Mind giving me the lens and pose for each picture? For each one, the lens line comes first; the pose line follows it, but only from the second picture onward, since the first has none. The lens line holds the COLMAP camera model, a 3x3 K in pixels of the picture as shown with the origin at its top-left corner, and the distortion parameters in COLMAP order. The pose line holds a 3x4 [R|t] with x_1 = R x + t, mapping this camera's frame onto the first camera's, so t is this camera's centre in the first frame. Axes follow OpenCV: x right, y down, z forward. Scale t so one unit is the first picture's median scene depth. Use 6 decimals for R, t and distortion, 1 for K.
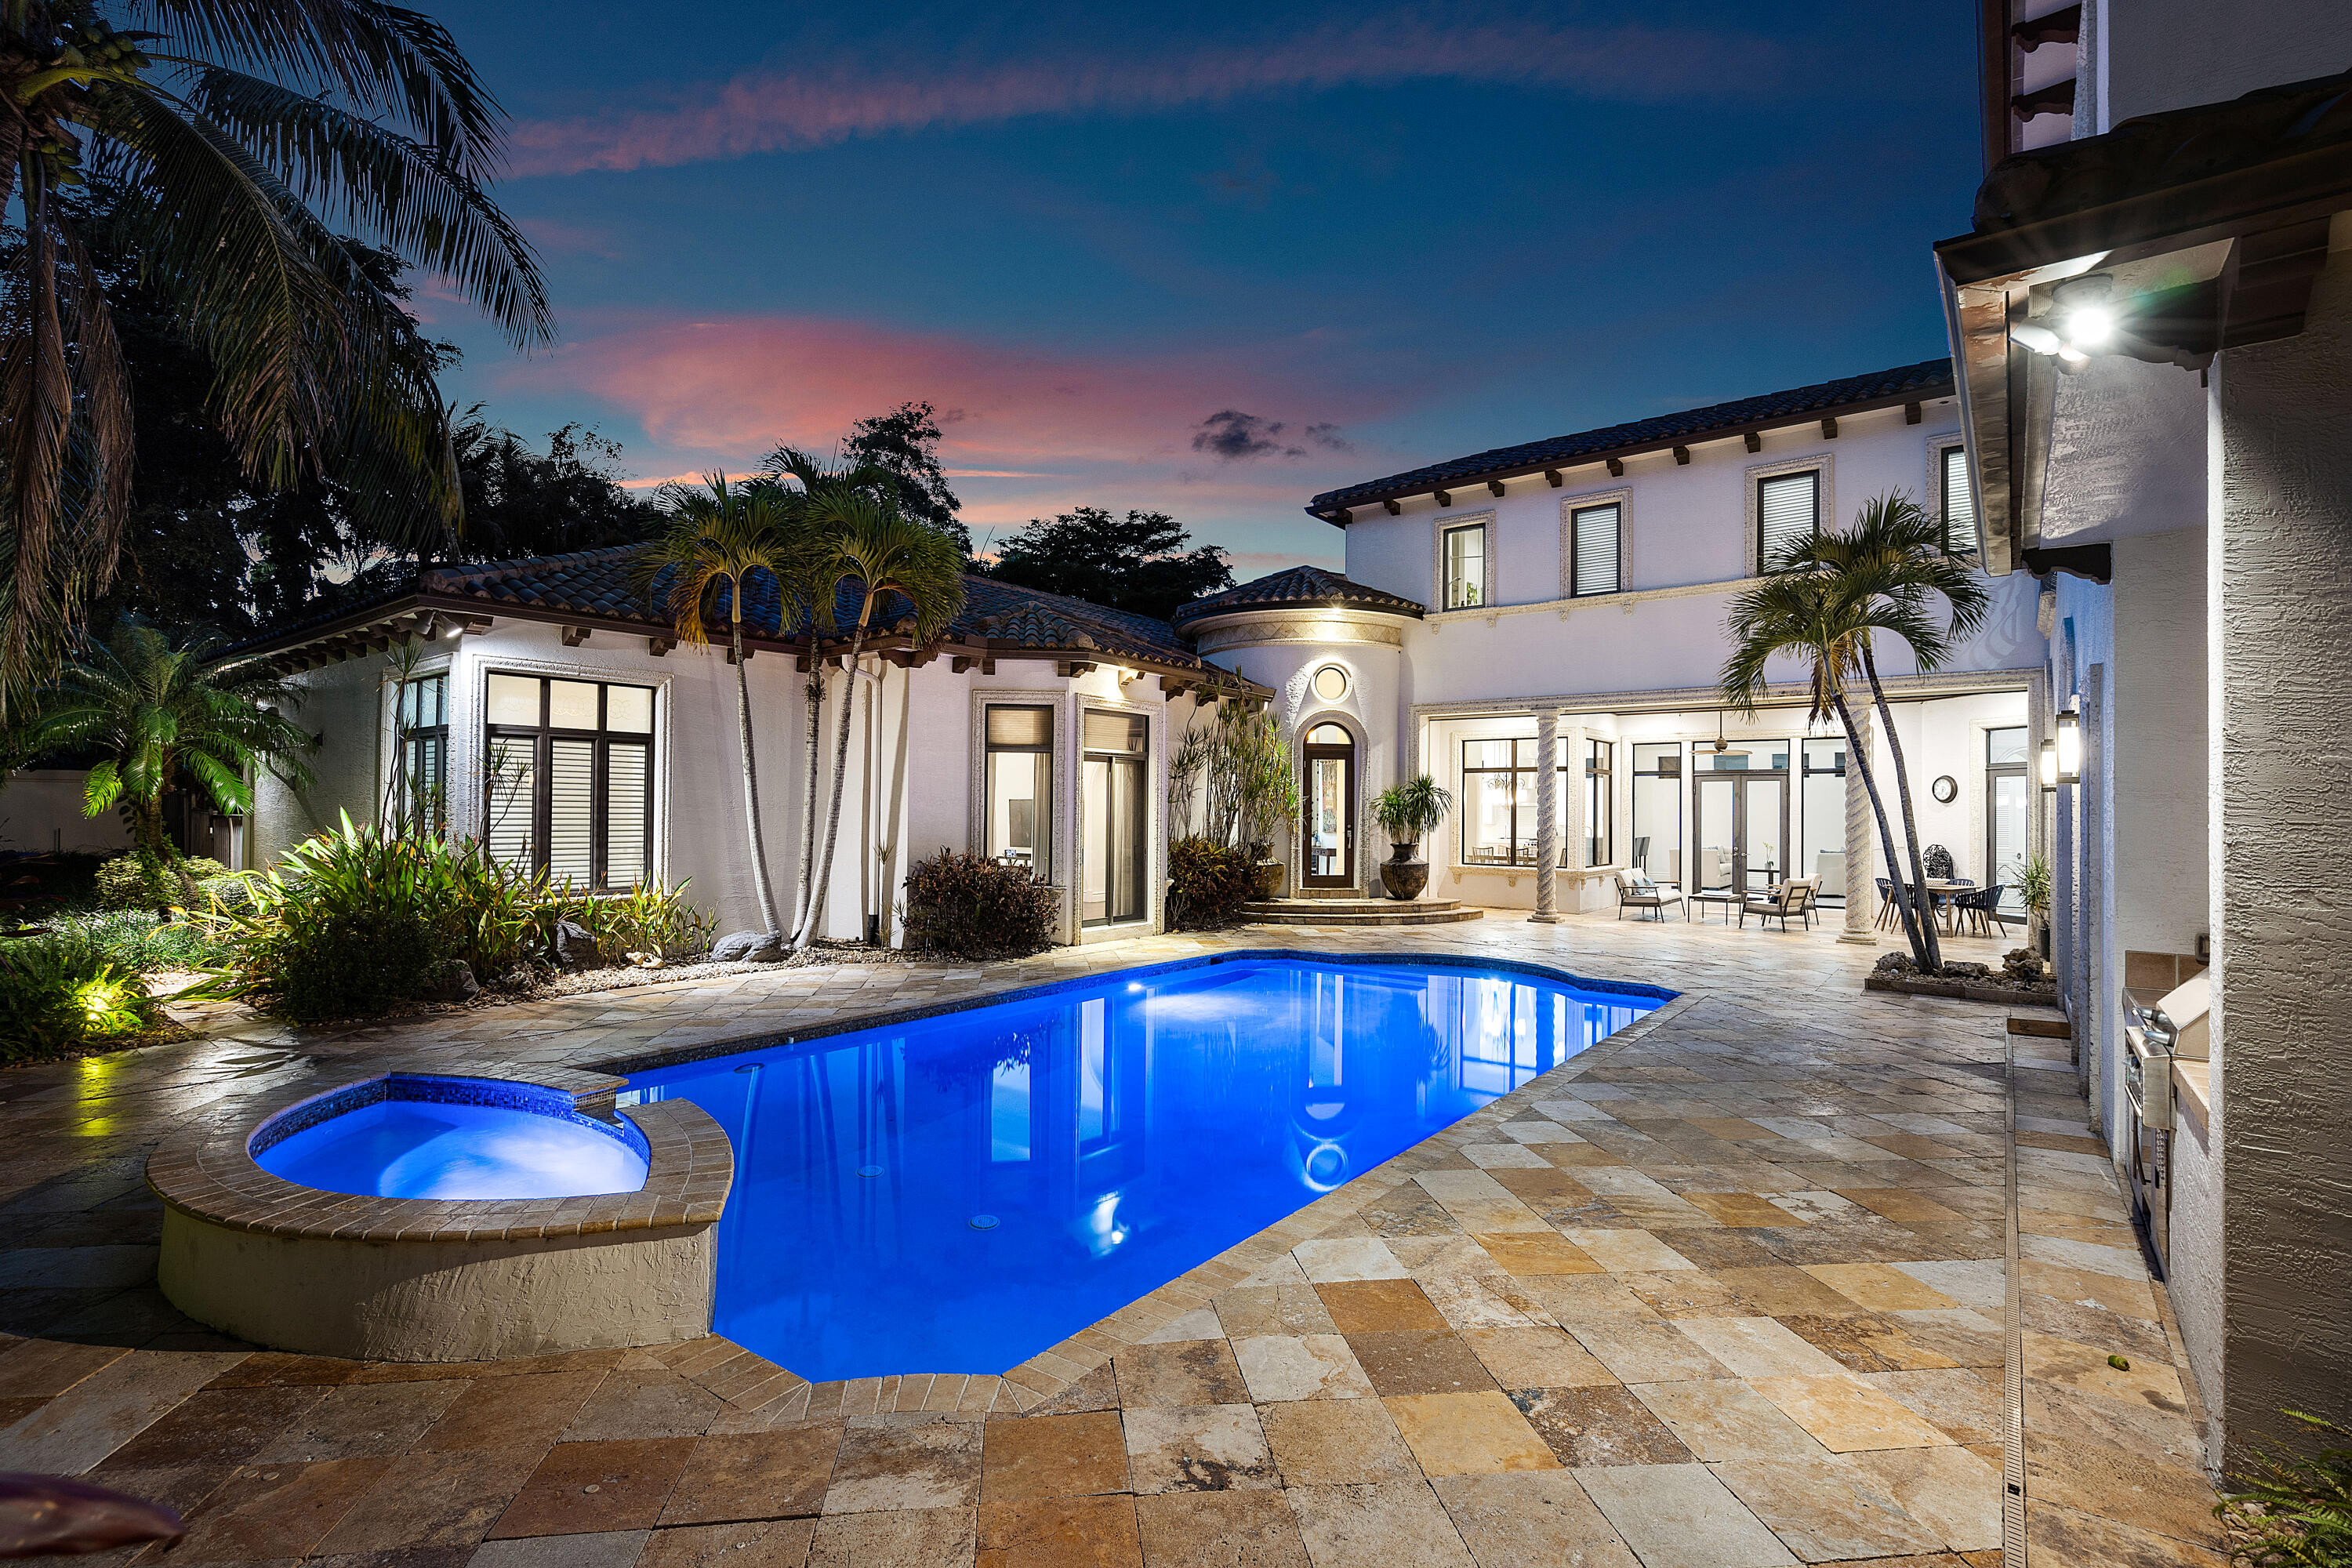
lens RADIAL K [[1080.3, 0, 1234.3], [0, 1080.3, 793.1], [0, 0, 1]] dist [-0.001067, -0.000025]
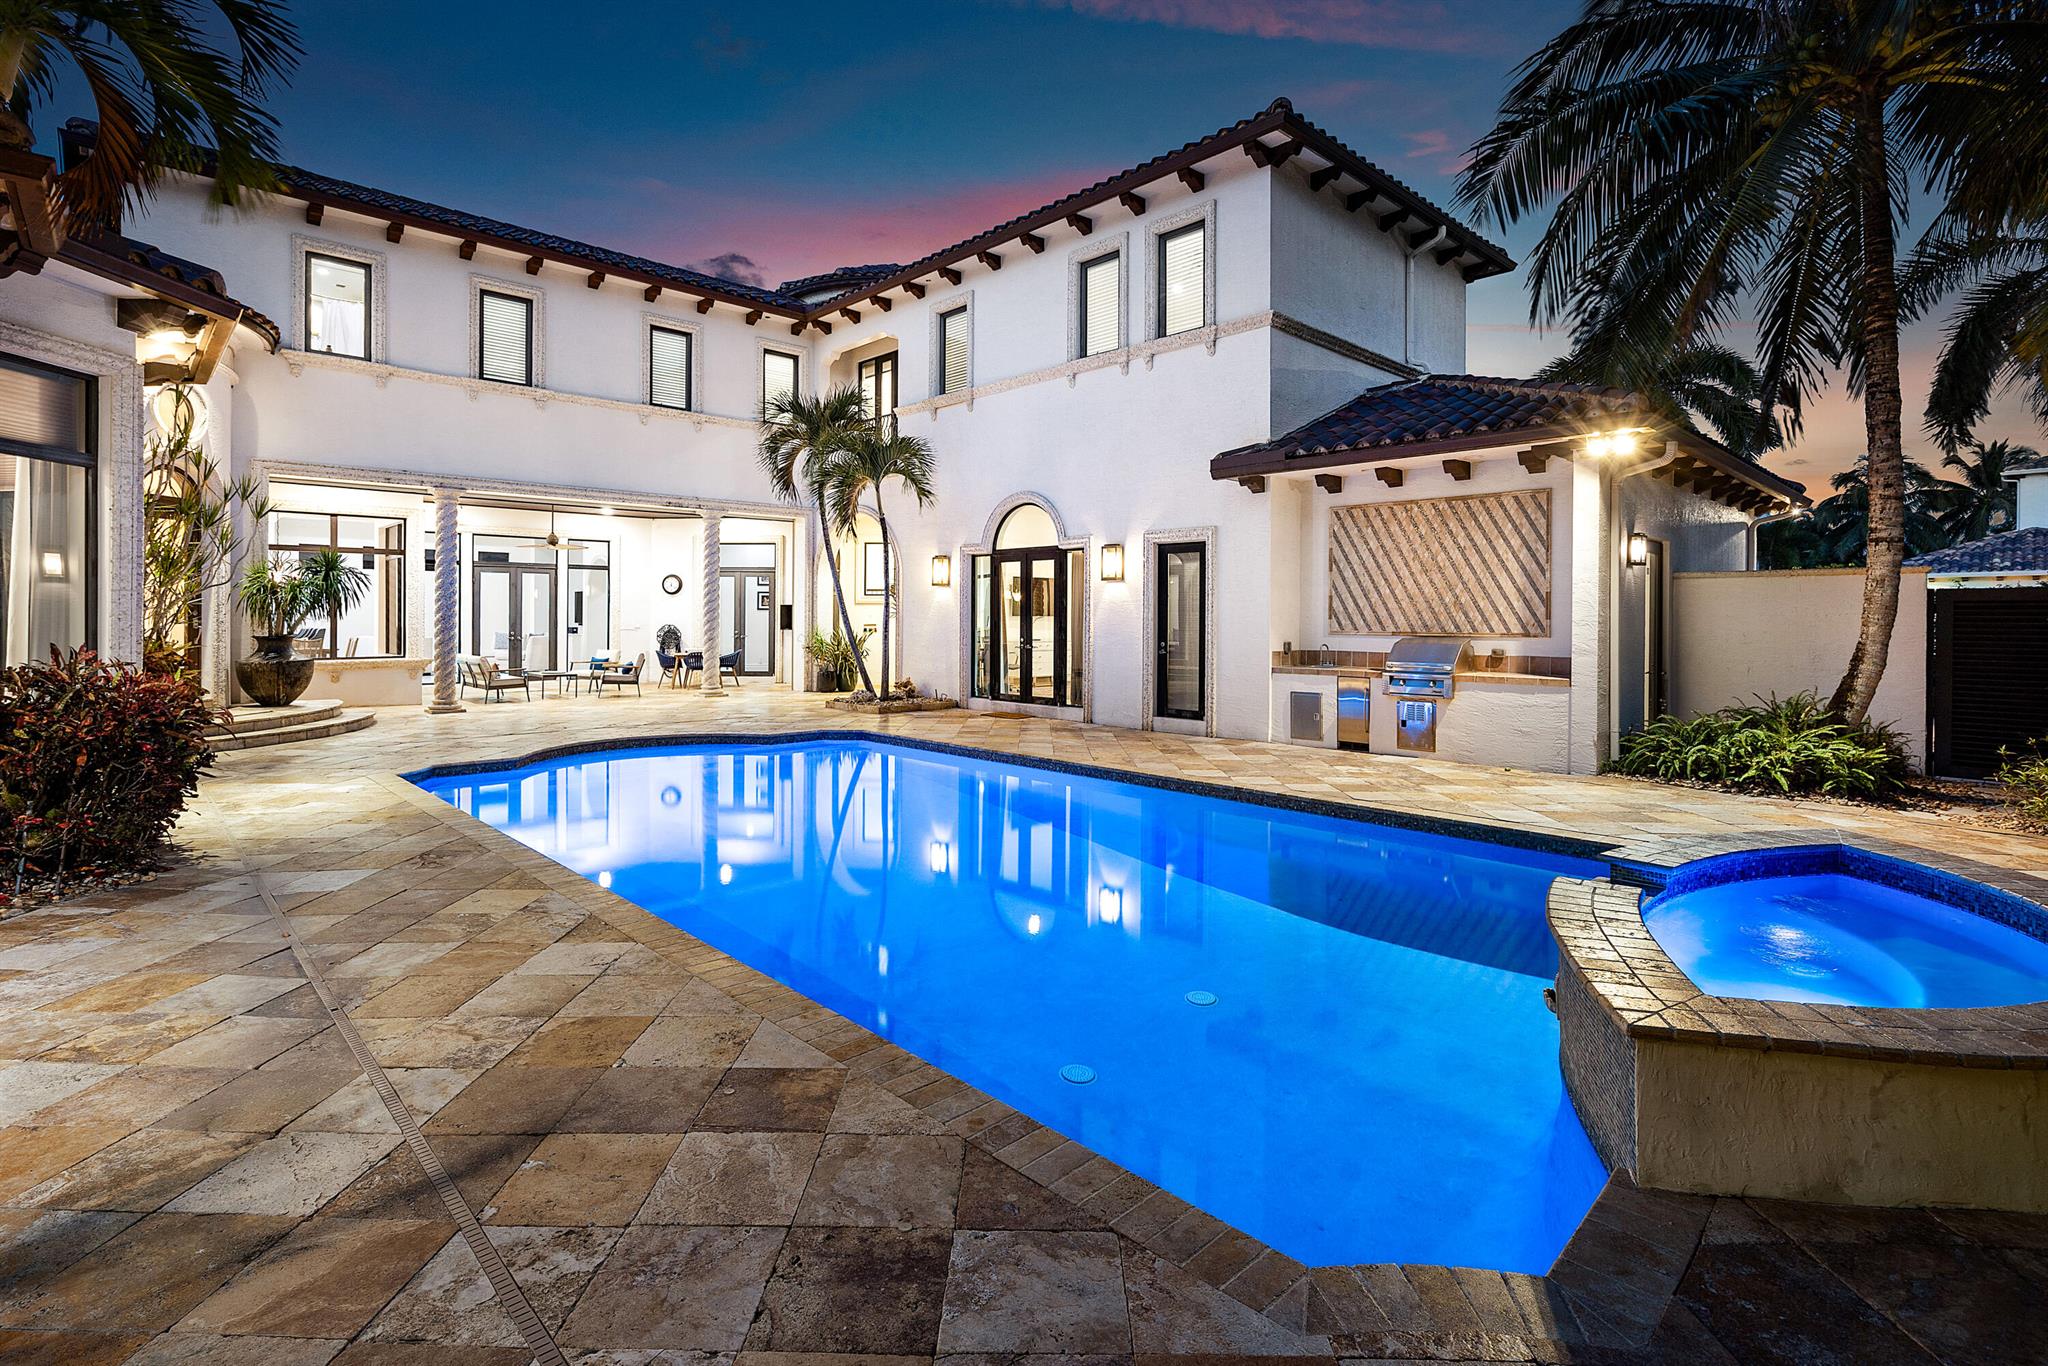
lens RADIAL K [[941.3, 0, 935.0], [0, 941.3, 619.6], [0, 0, 1]] dist [-0.011400, 0.000362]
pose [[0.213267, -0.008615, 0.976956, -0.426326], [-0.016083, 0.999795, 0.012327, 0.020239], [-0.976862, -0.018342, 0.213085, 0.403907]]
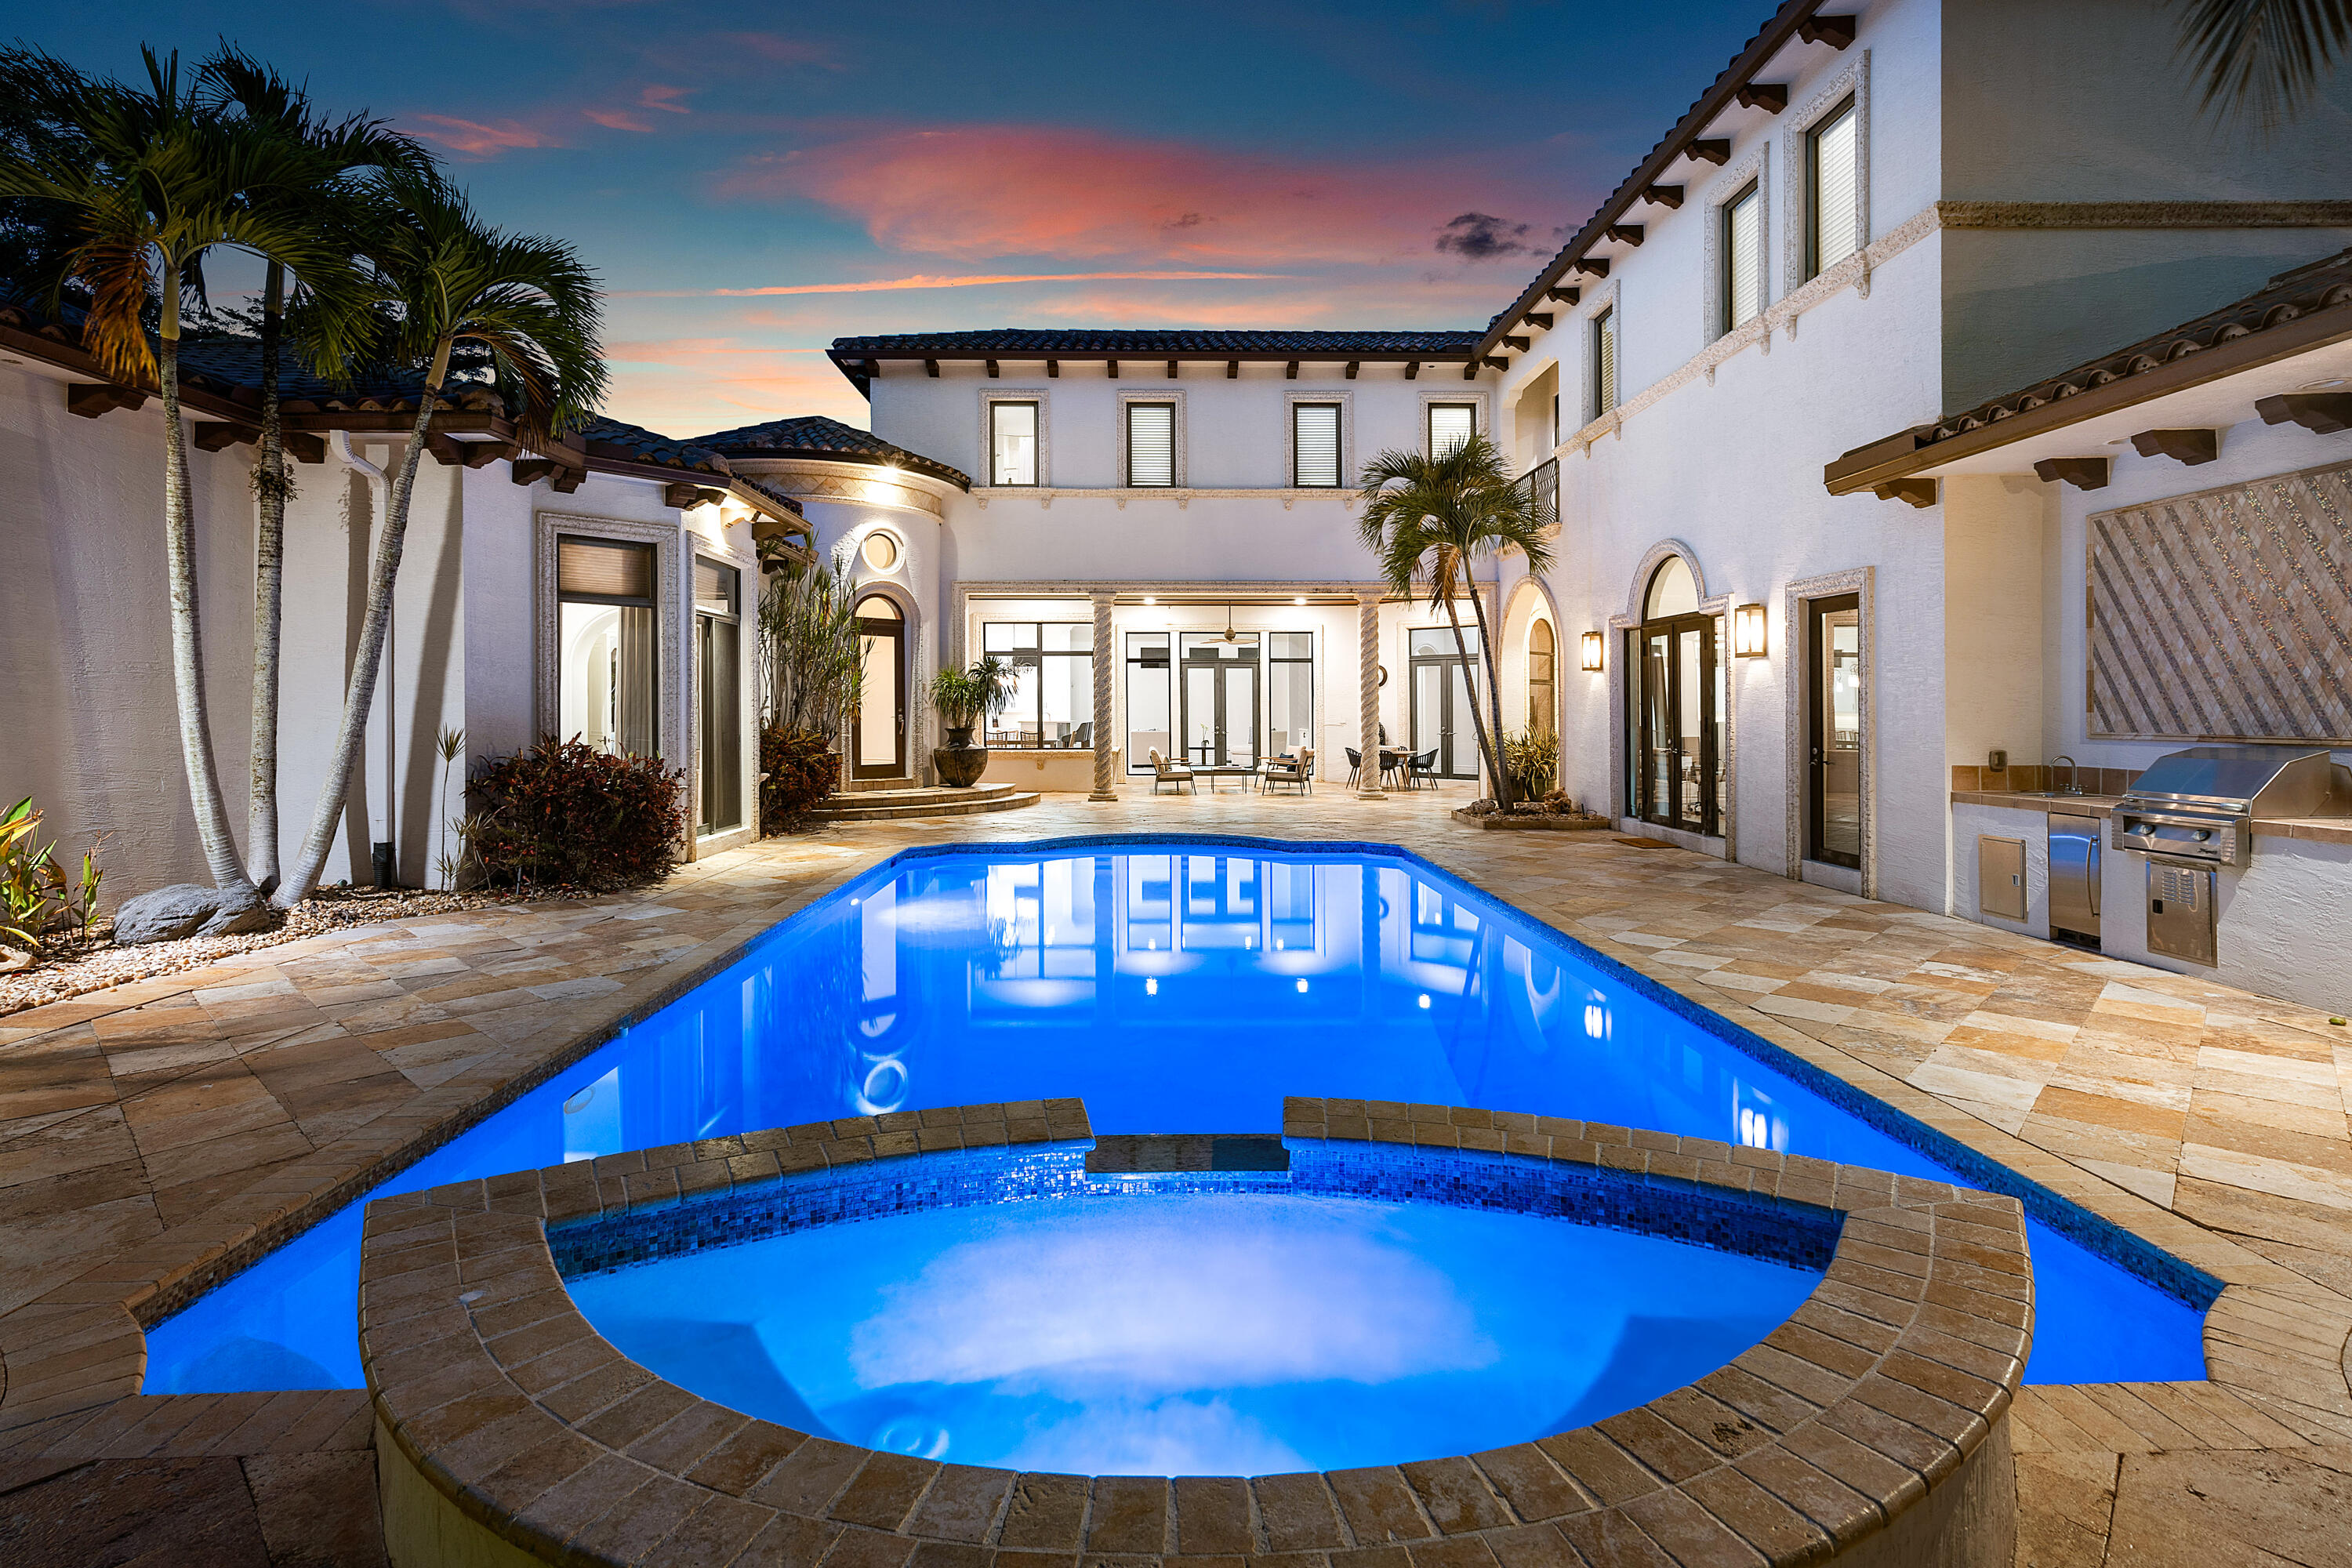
lens RADIAL K [[1050.5, 0, 1170.1], [0, 1050.5, 704.5], [0, 0, 1]] dist [0.001350, 0.000730]
pose [[0.791925, -0.004064, 0.610605, -0.269566], [-0.002633, 0.999946, 0.010069, 0.017470], [-0.610613, -0.009582, 0.791871, 0.168675]]
